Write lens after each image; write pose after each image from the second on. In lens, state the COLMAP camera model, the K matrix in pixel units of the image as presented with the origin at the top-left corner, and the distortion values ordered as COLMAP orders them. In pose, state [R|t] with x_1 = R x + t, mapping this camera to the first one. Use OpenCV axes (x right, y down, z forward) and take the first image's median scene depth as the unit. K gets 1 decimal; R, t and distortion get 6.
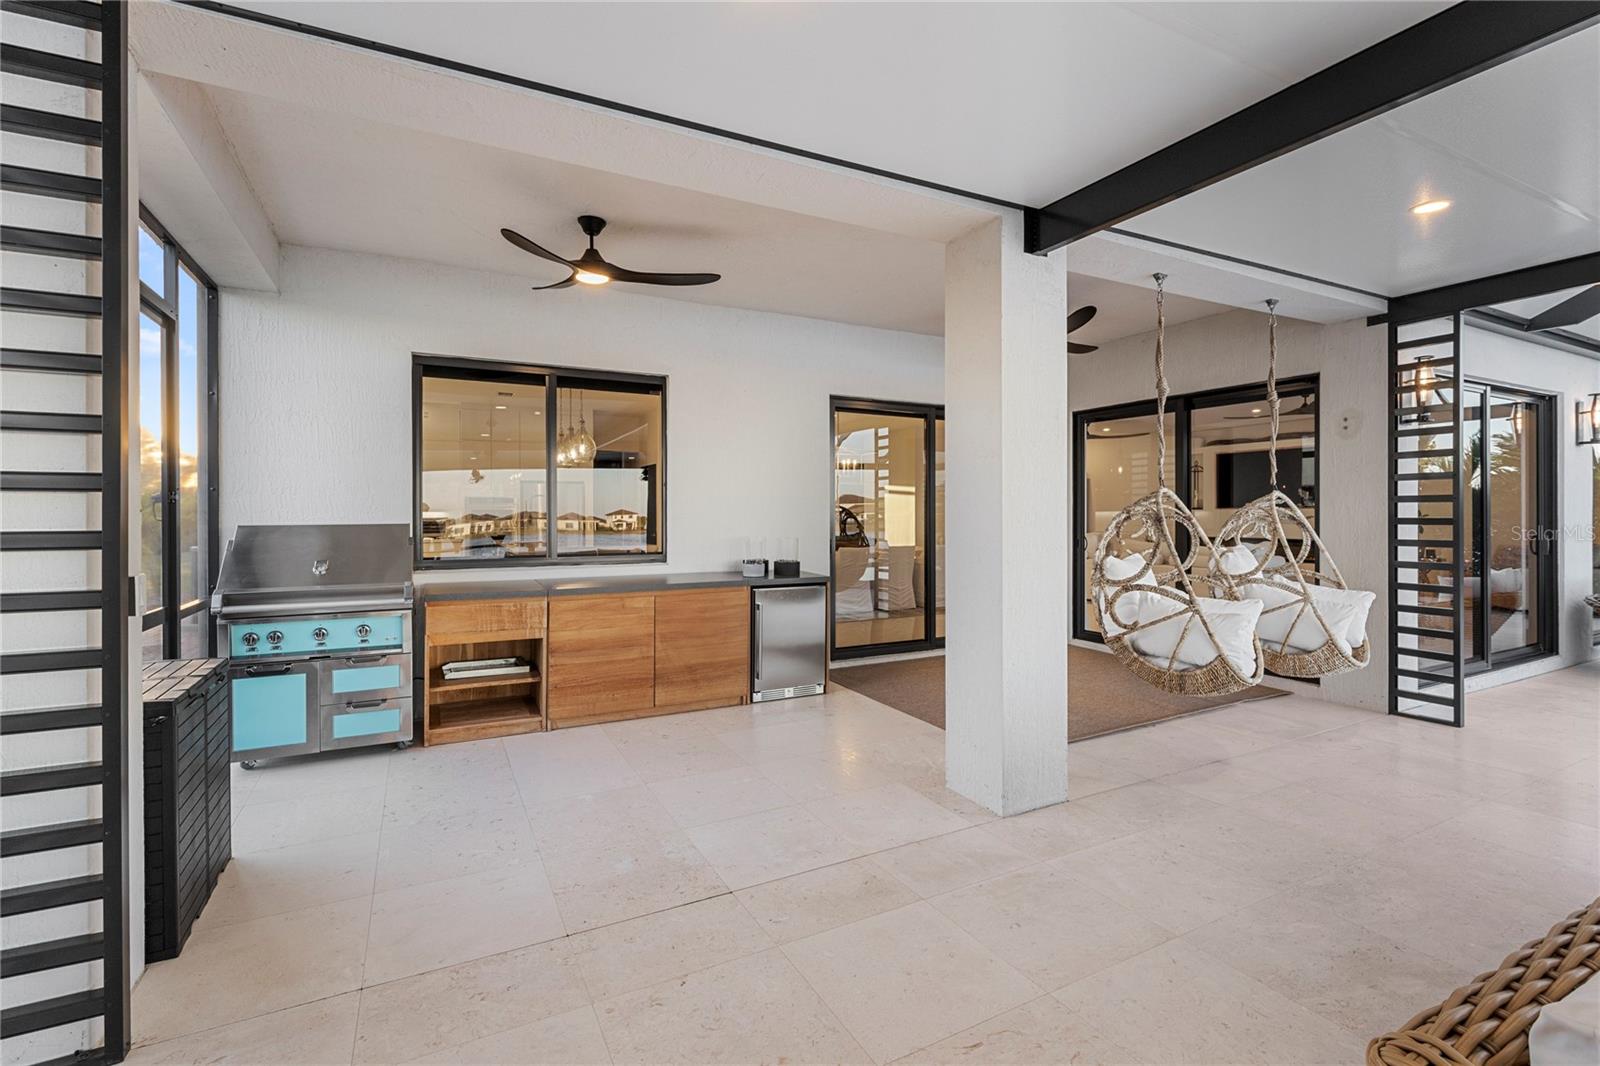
lens RADIAL K [[722.6, 0, 813.1], [0, 722.6, 518.7], [0, 0, 1]] dist [-0.001950, 0.001218]
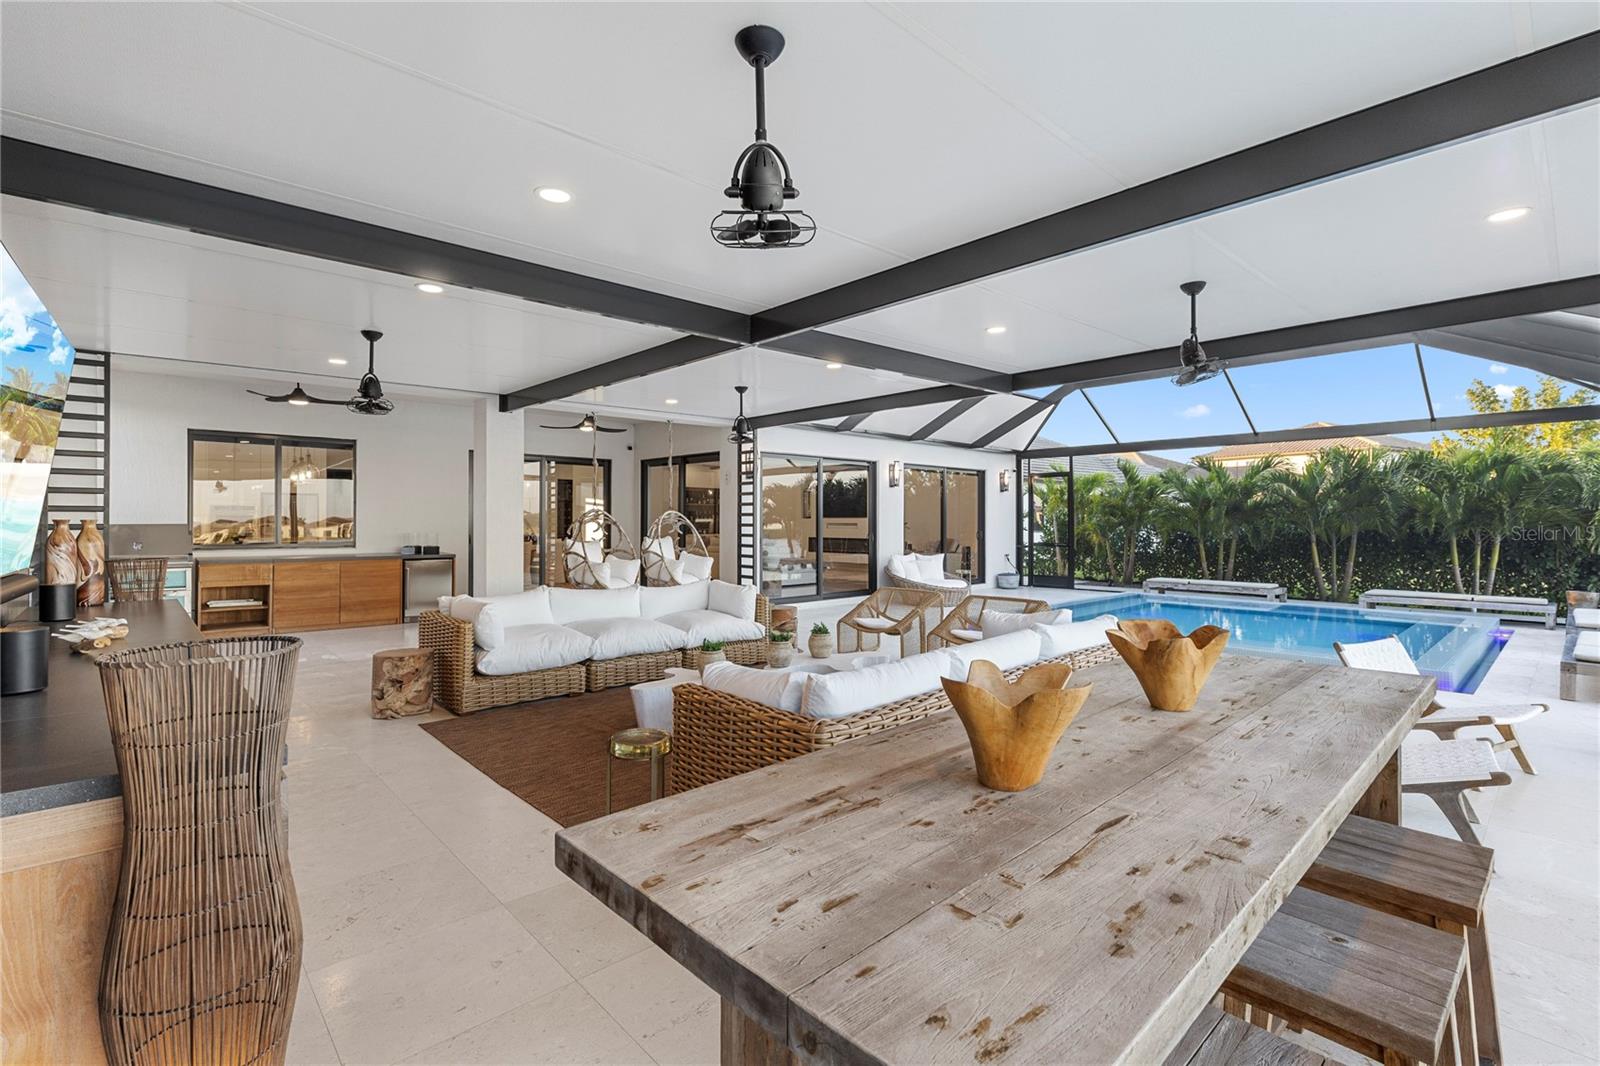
lens RADIAL K [[722.6, 0, 813.7], [0, 722.6, 517.7], [0, 0, 1]] dist [-0.001950, 0.001218]
pose [[0.965072, 0.003891, 0.261956, 0.462839], [-0.001224, 0.999946, -0.010346, 0.006127], [-0.261982, 0.009664, 0.965024, -1.103450]]
